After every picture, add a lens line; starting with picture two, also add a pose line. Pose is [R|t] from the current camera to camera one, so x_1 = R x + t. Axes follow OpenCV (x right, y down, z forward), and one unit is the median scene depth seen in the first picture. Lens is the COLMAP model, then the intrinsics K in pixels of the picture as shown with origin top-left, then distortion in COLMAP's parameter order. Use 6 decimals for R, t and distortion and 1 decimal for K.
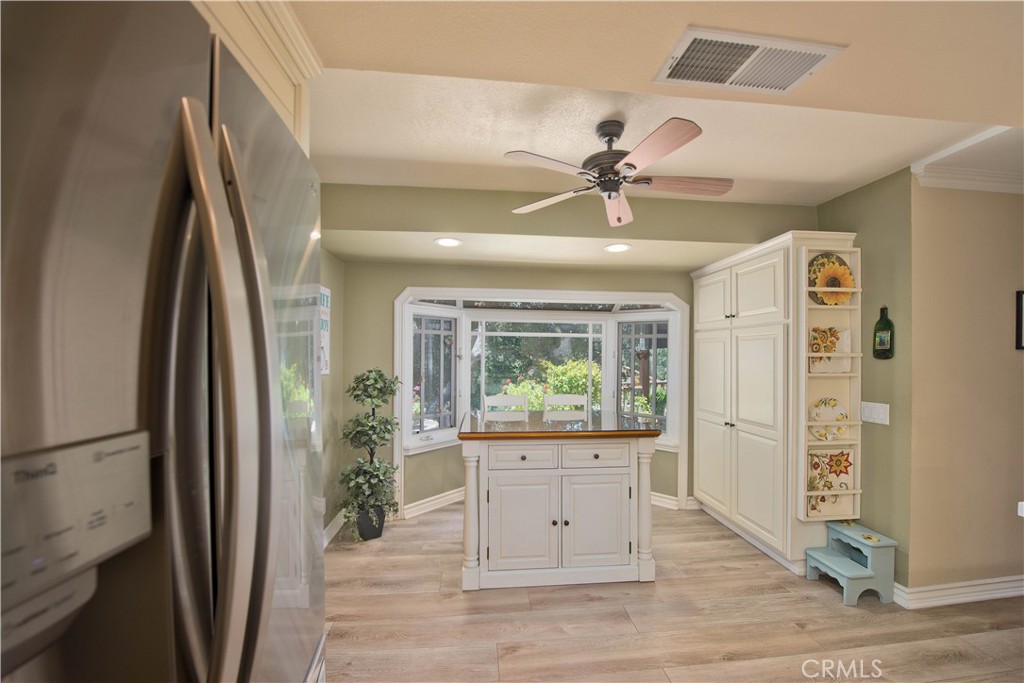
lens RADIAL K [[404.2, 0, 517.3], [0, 404.2, 353.2], [0, 0, 1]] dist [-0.019317, -0.000223]
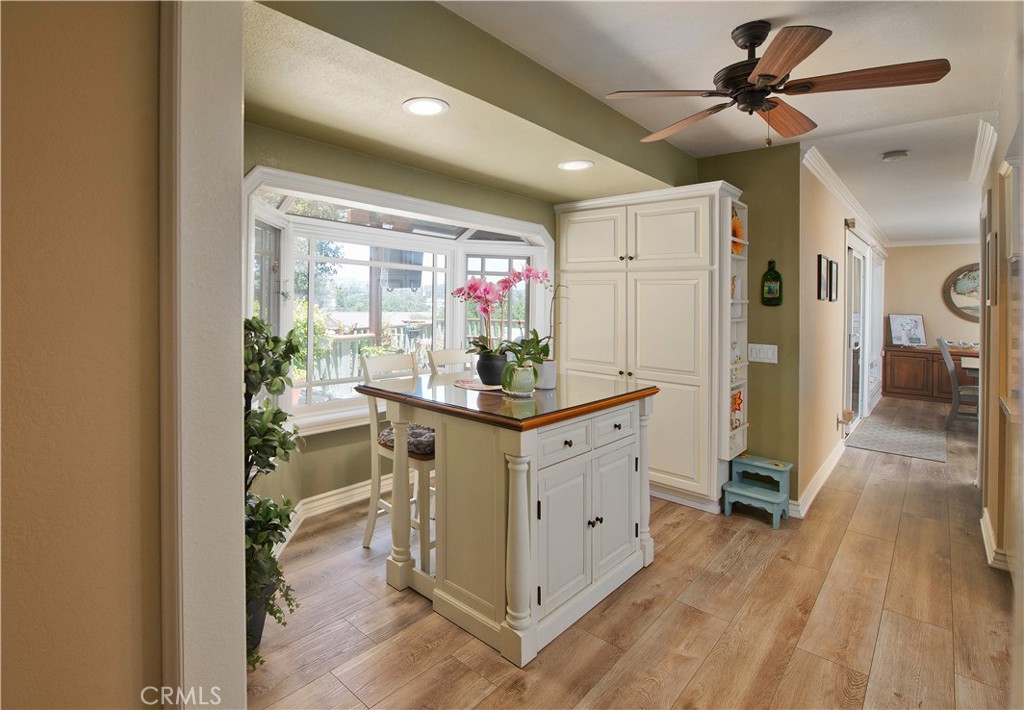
lens RADIAL K [[502.7, 0, 510.3], [0, 502.7, 297.4], [0, 0, 1]] dist [-0.002744, -0.000722]
pose [[0.774599, 0.018359, 0.632186, -0.569270], [-0.024973, 0.999687, 0.001567, 0.006575], [-0.631959, -0.017001, 0.774815, 0.353775]]
